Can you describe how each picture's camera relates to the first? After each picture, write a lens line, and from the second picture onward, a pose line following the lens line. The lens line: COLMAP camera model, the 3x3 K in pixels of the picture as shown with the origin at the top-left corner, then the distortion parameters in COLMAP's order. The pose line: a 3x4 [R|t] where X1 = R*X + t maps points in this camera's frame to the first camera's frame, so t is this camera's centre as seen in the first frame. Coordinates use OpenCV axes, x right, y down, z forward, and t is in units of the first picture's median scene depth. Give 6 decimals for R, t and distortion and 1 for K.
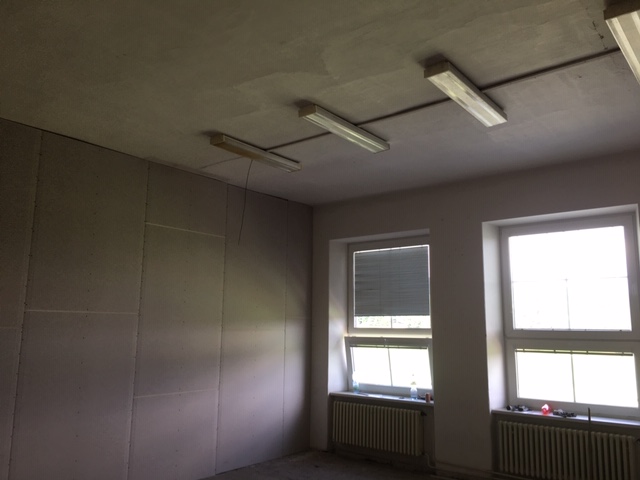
lens RADIAL K [[543.3, 0, 320.7], [0, 543.3, 244.1], [0, 0, 1]] dist [0.079649, -0.100988]
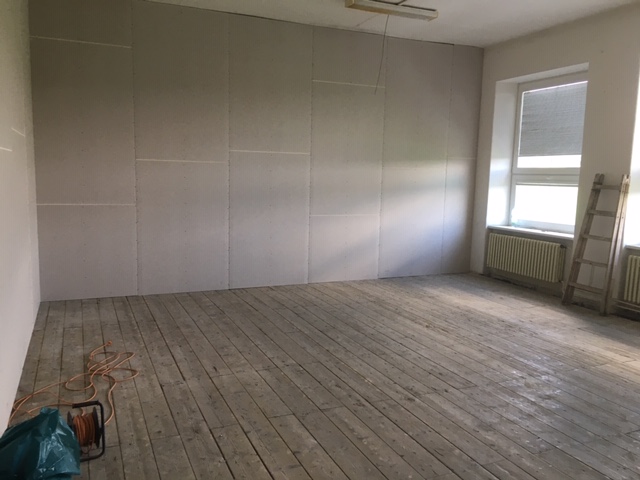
lens RADIAL K [[543.3, 0, 320.7], [0, 543.3, 244.1], [0, 0, 1]] dist [0.079649, -0.100988]
pose [[0.887854, 0.070844, -0.454639, 0.244084], [0.057806, 0.963074, 0.262957, -0.004312], [0.456480, -0.259749, 0.850974, -0.122387]]
